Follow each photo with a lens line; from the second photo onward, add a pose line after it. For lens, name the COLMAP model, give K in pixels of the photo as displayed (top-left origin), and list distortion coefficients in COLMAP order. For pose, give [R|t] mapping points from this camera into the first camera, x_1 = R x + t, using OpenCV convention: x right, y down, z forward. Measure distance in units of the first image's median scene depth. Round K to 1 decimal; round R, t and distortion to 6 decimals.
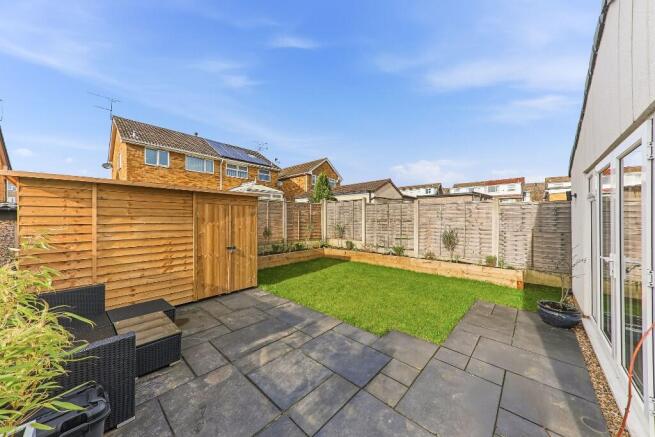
lens RADIAL K [[226.9, 0, 327.1], [0, 226.9, 220.1], [0, 0, 1]] dist [0.019187, -0.000013]
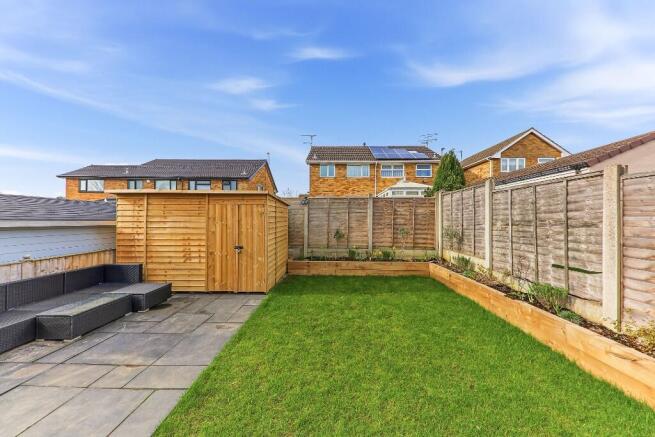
lens RADIAL K [[221.6, 0, 327.5], [0, 221.6, 218.5], [0, 0, 1]] dist [0.013337, -0.000098]
pose [[0.651430, -0.001194, -0.758708, 0.366979], [-0.008840, 0.999919, -0.009163, 0.000544], [0.758657, 0.012676, 0.651367, 0.428925]]
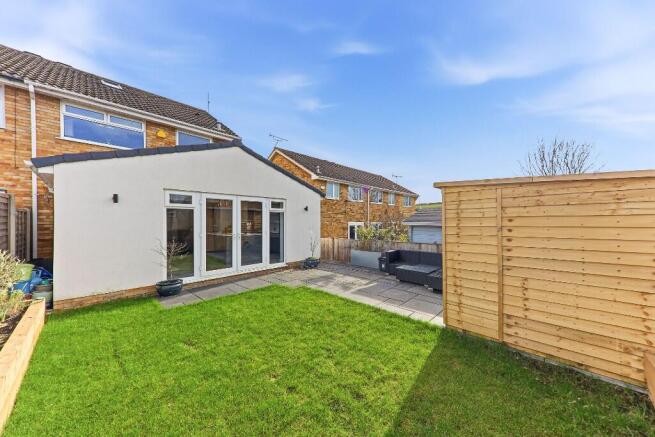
lens RADIAL K [[221.6, 0, 327.5], [0, 221.6, 218.5], [0, 0, 1]] dist [0.013337, -0.000098]
pose [[-0.999595, 0.002039, 0.028377, 0.002285], [0.001928, 0.999990, -0.003932, -0.008505], [-0.028385, -0.003875, -0.999590, 1.172232]]
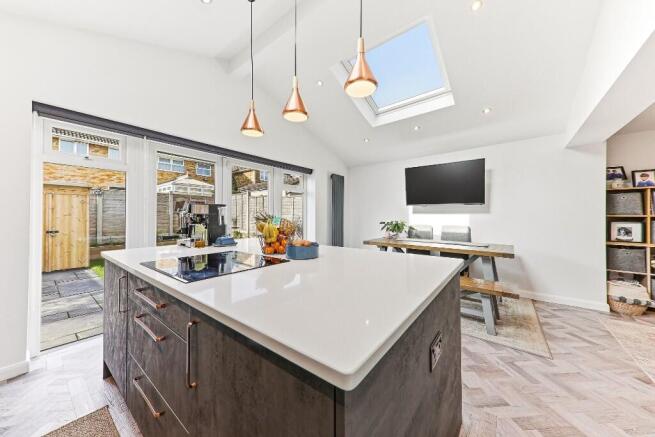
lens RADIAL K [[233.4, 0, 333.8], [0, 233.4, 216.3], [0, 0, 1]] dist [0.013297, -0.000078]
pose [[0.996779, 0.001090, 0.080184, 0.566327], [-0.000671, 0.999986, -0.005245, 0.033170], [-0.080189, 0.005175, 0.996766, -0.184986]]
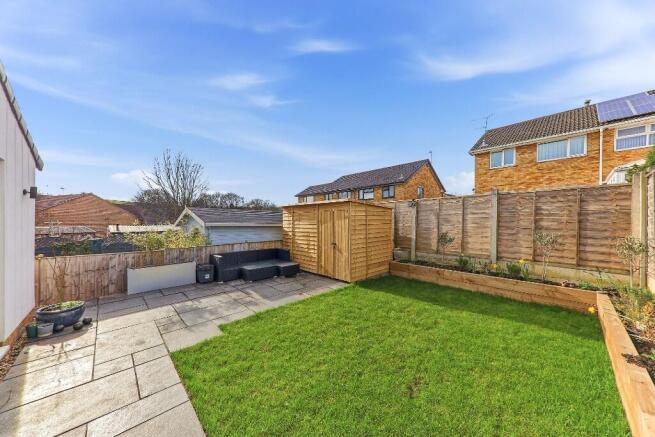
lens RADIAL K [[226.9, 0, 327.1], [0, 226.9, 220.1], [0, 0, 1]] dist [0.019187, -0.000013]
pose [[-0.075950, -0.008018, -0.997079, 0.561757], [-0.006999, 0.999947, -0.007508, -0.001924], [0.997087, 0.006408, -0.076002, 0.686568]]
